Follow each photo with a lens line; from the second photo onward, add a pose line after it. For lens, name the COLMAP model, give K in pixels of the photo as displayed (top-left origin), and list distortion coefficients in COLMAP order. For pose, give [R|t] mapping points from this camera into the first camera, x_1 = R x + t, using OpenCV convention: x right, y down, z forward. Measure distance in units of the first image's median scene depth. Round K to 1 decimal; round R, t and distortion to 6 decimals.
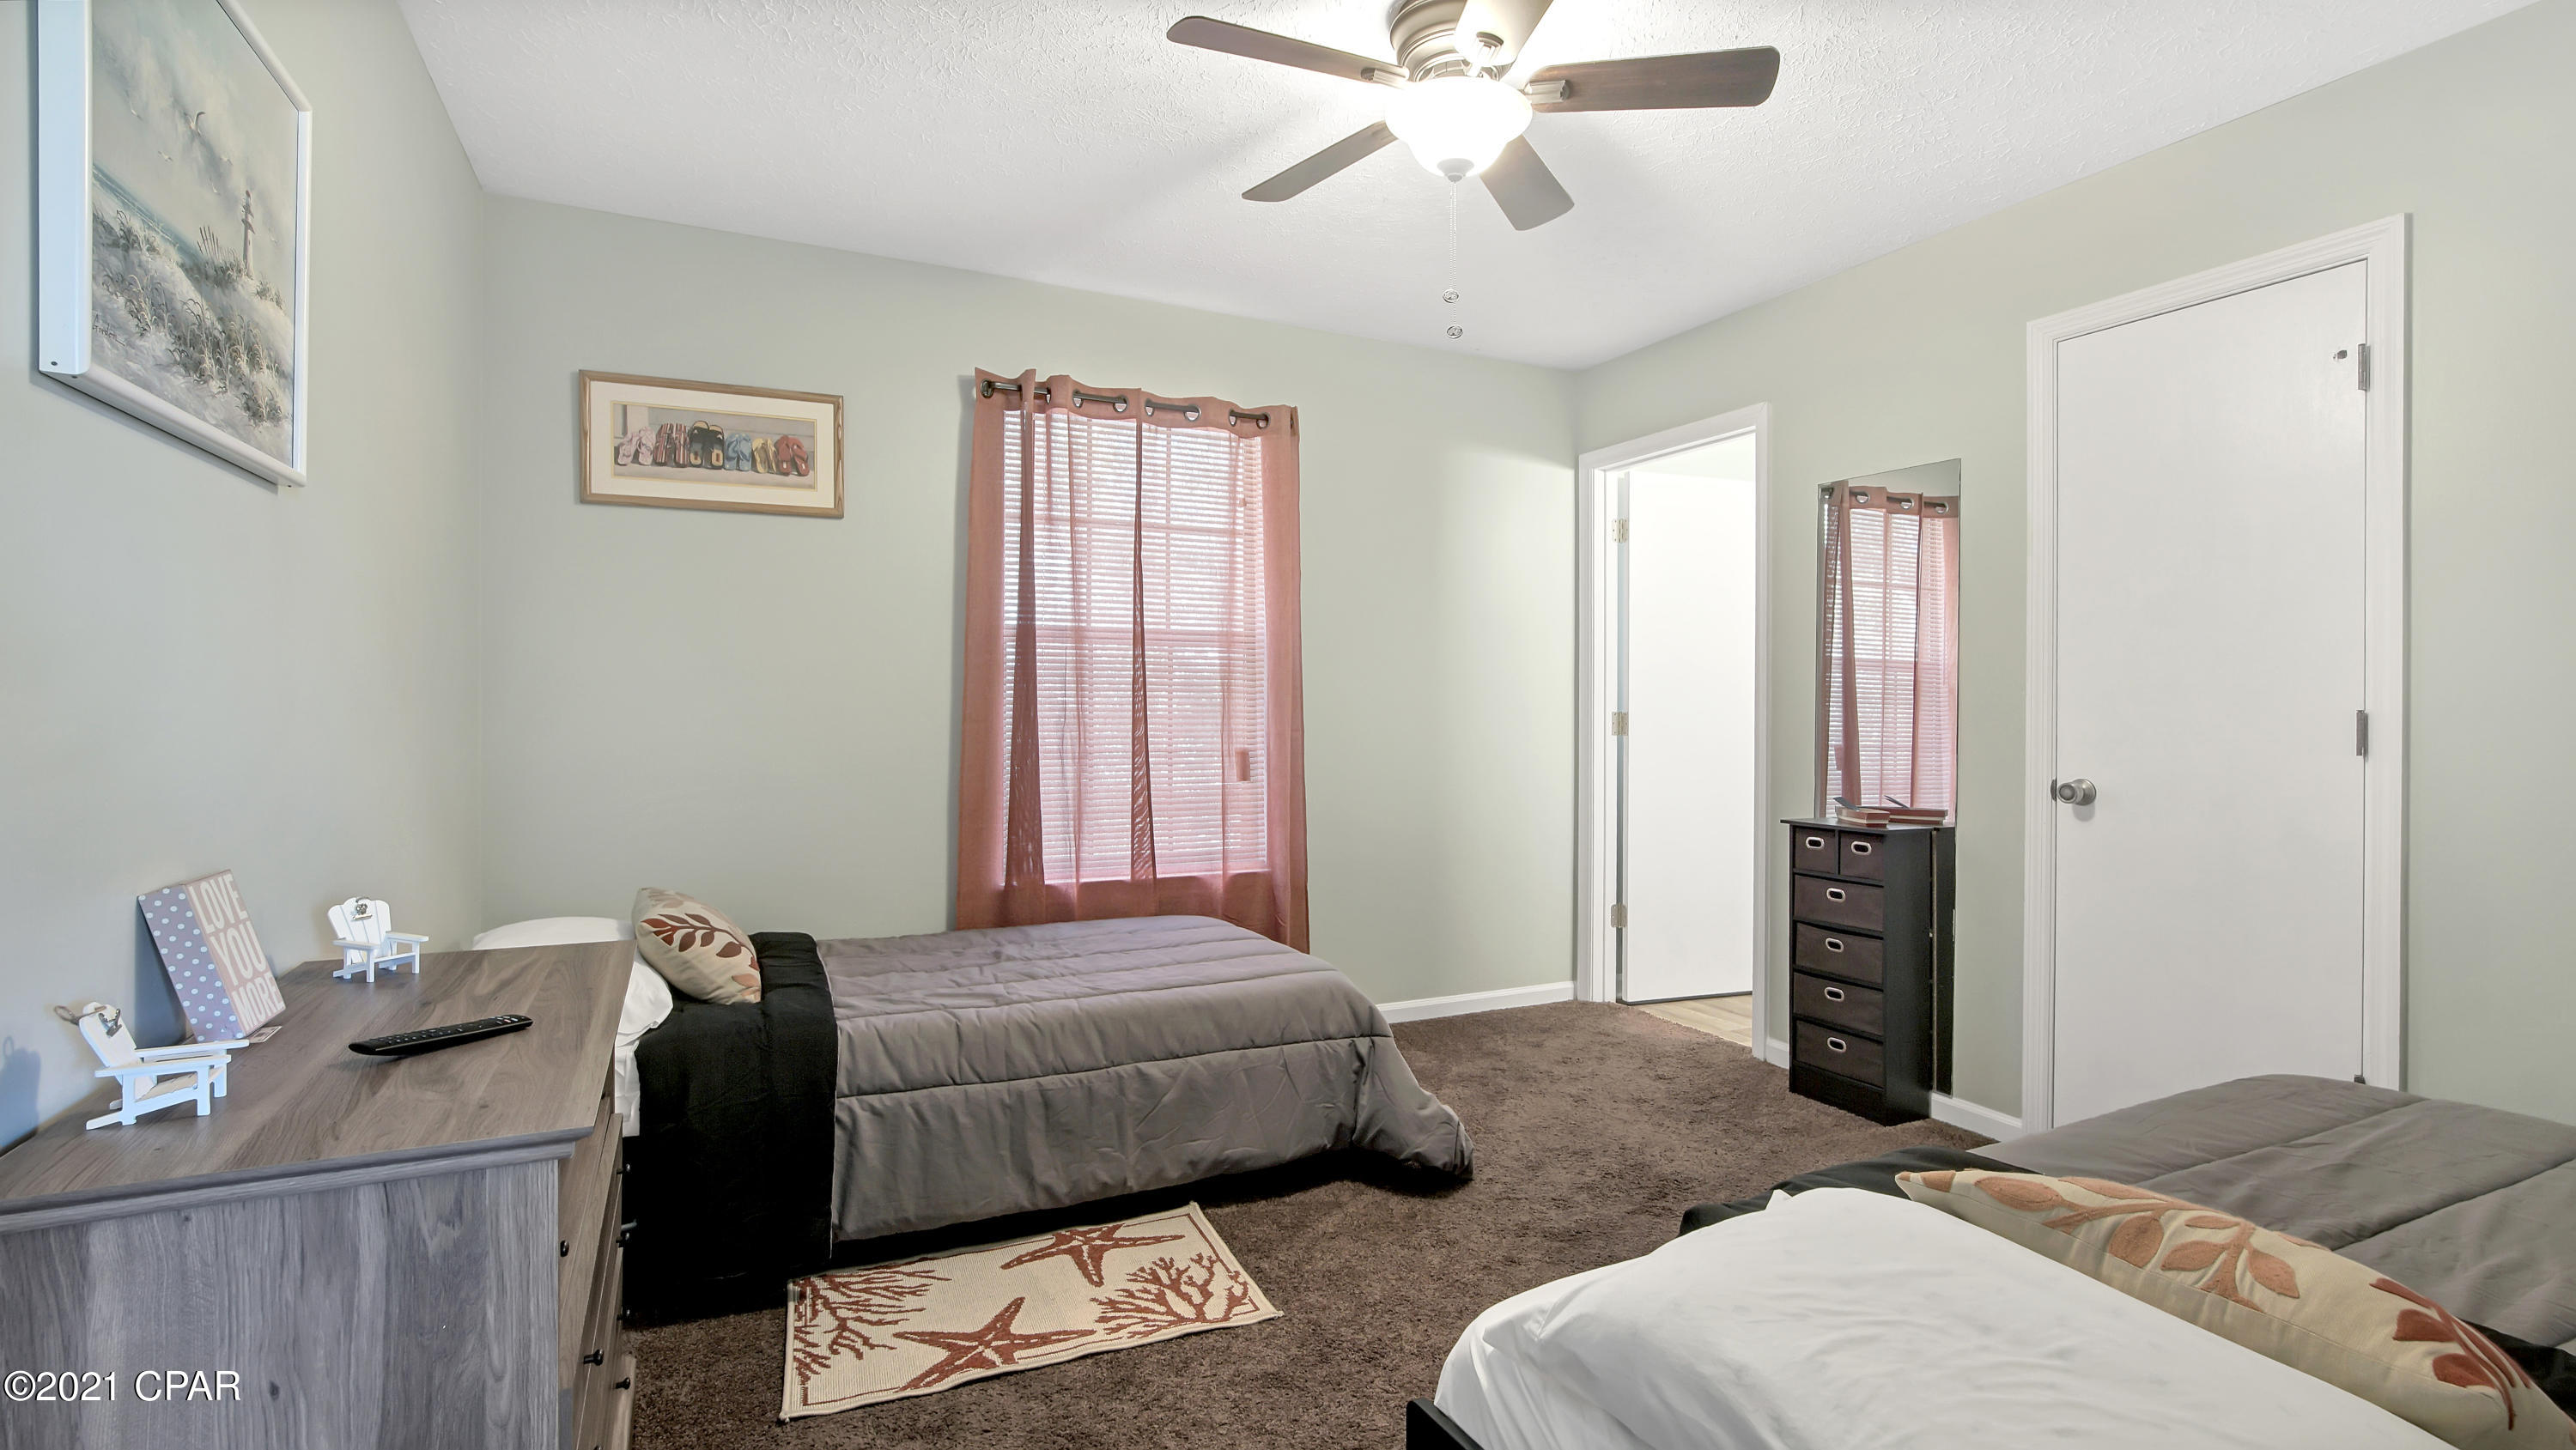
lens RADIAL K [[1204.0, 0, 1281.3], [0, 1204.0, 721.6], [0, 0, 1]] dist [-0.011810, 0.004454]
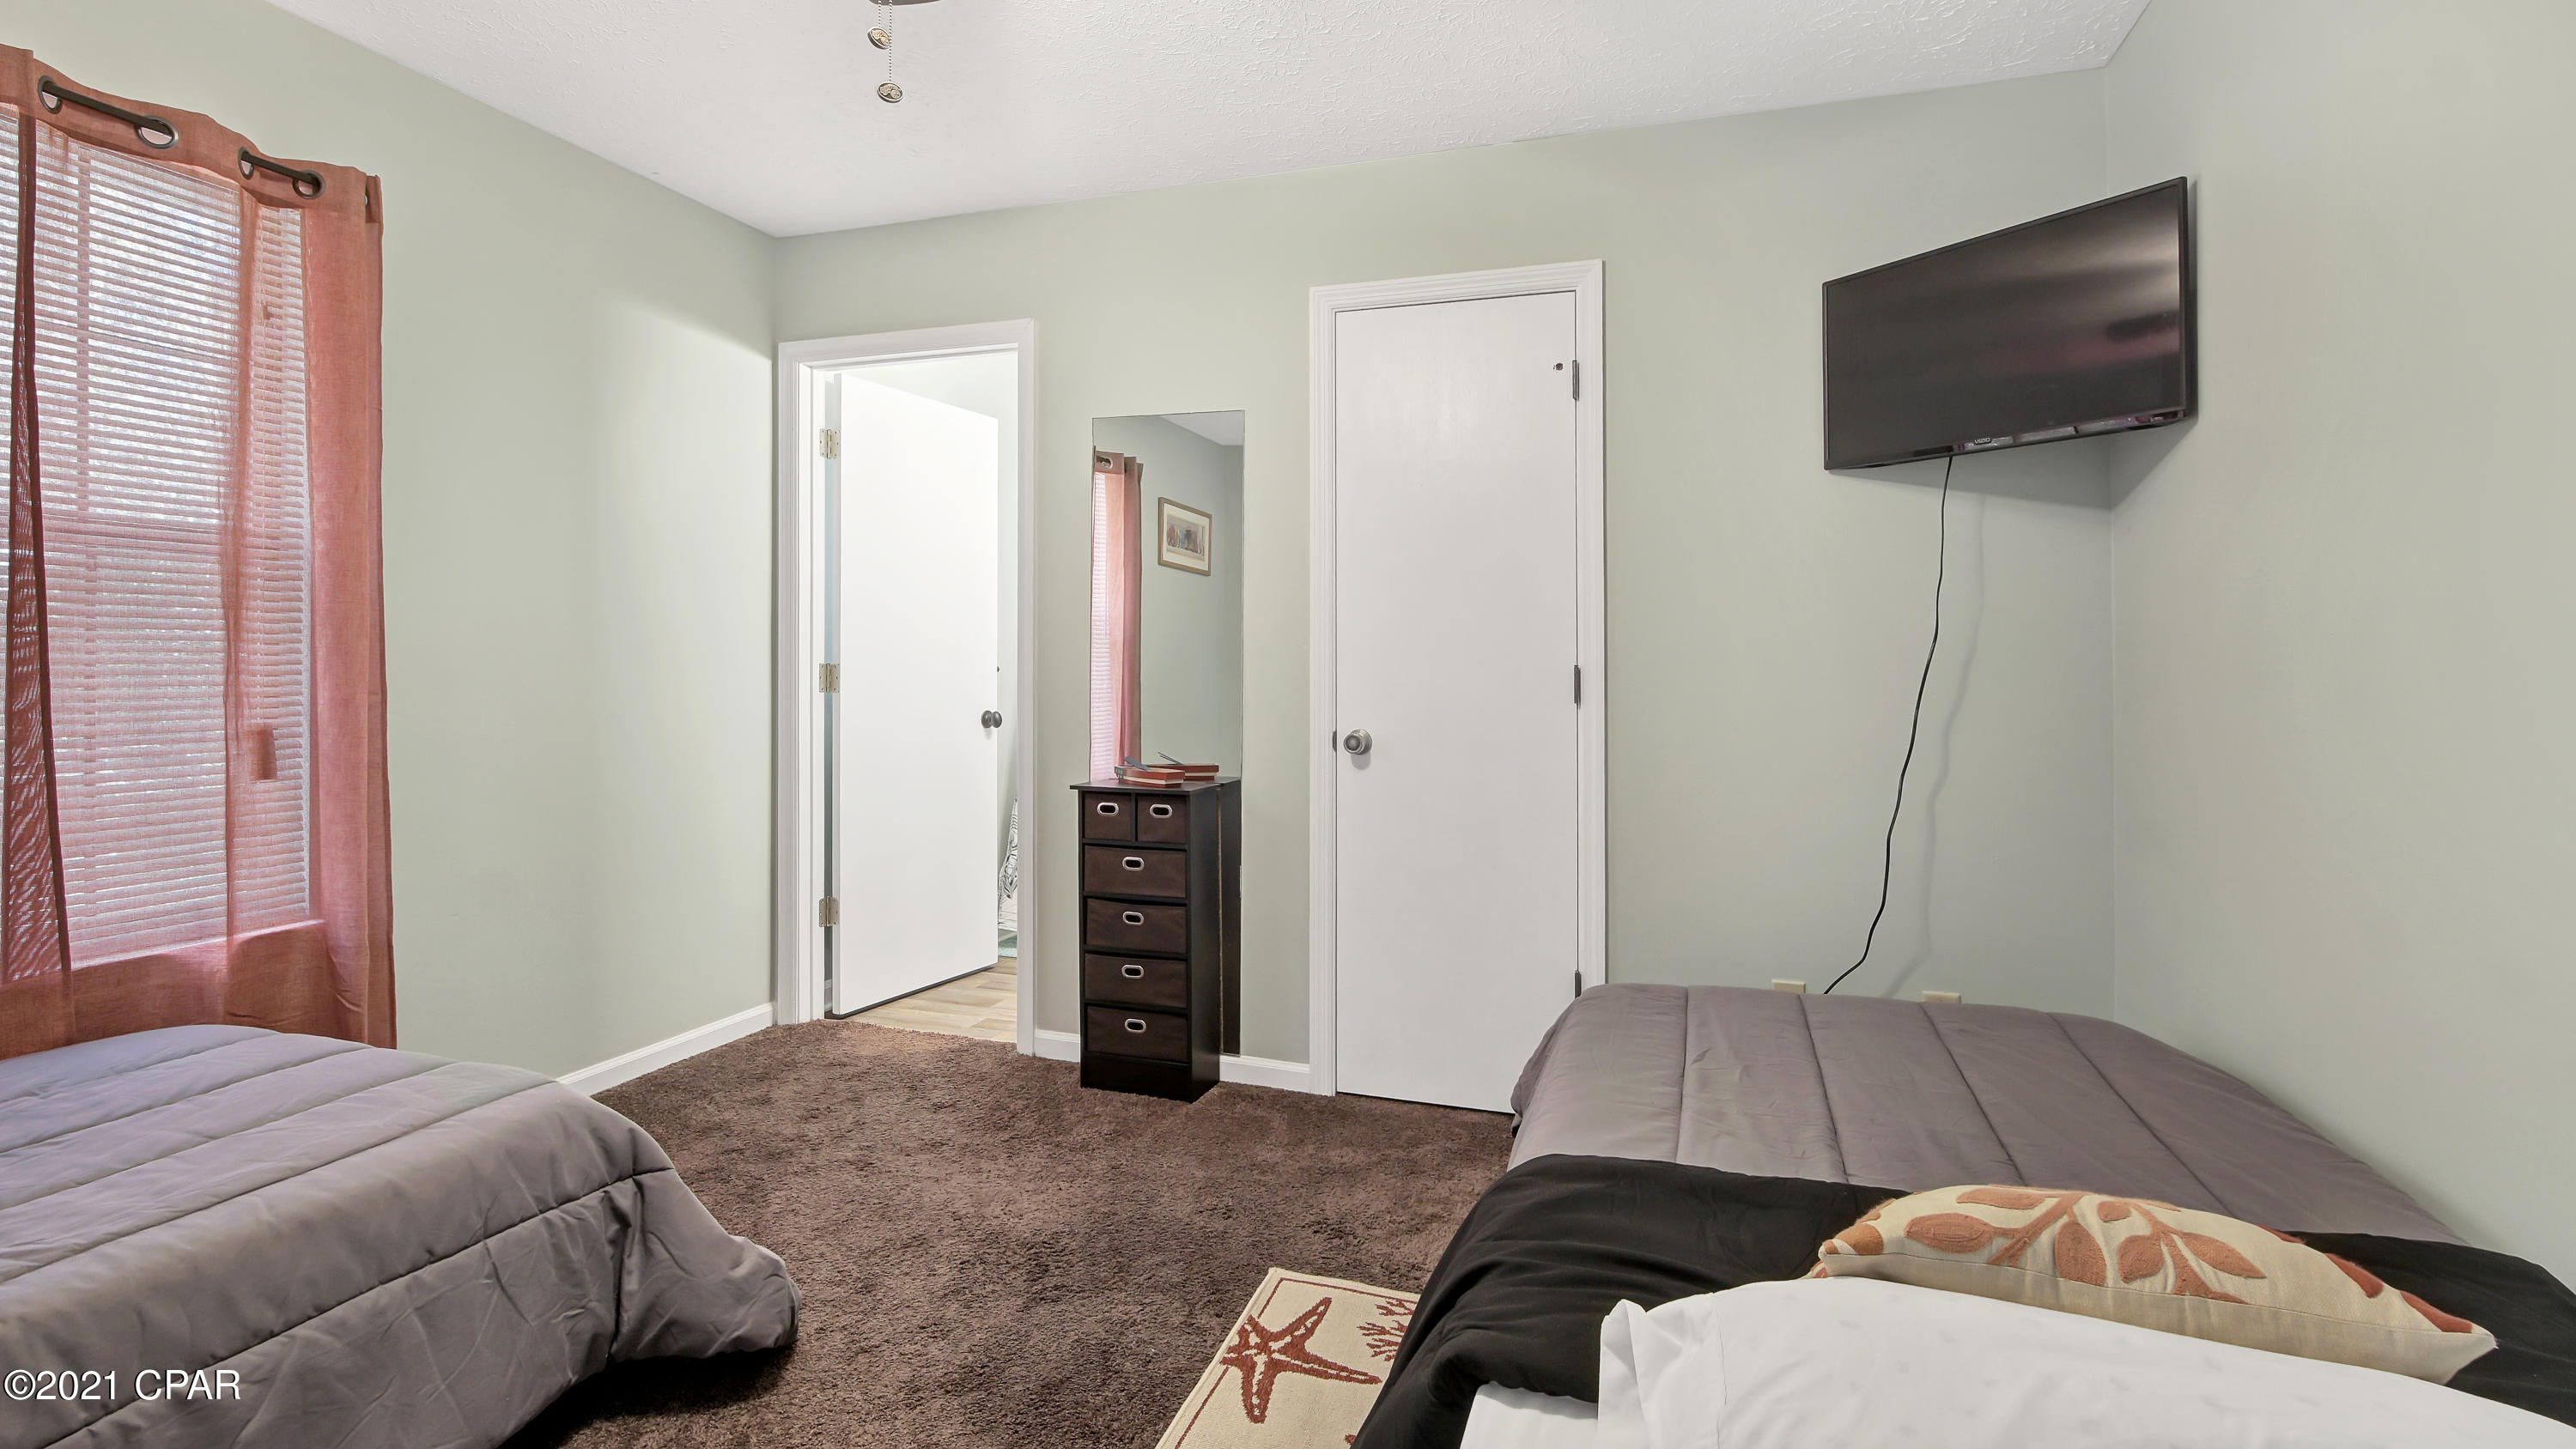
lens RADIAL K [[1204.0, 0, 1261.8], [0, 1204.0, 658.5], [0, 0, 1]] dist [-0.011810, 0.004454]
pose [[0.699038, 0.004290, 0.715072, -0.136505], [0.002560, 0.999961, -0.008502, -0.005213], [-0.715080, 0.007774, 0.698999, 0.293055]]
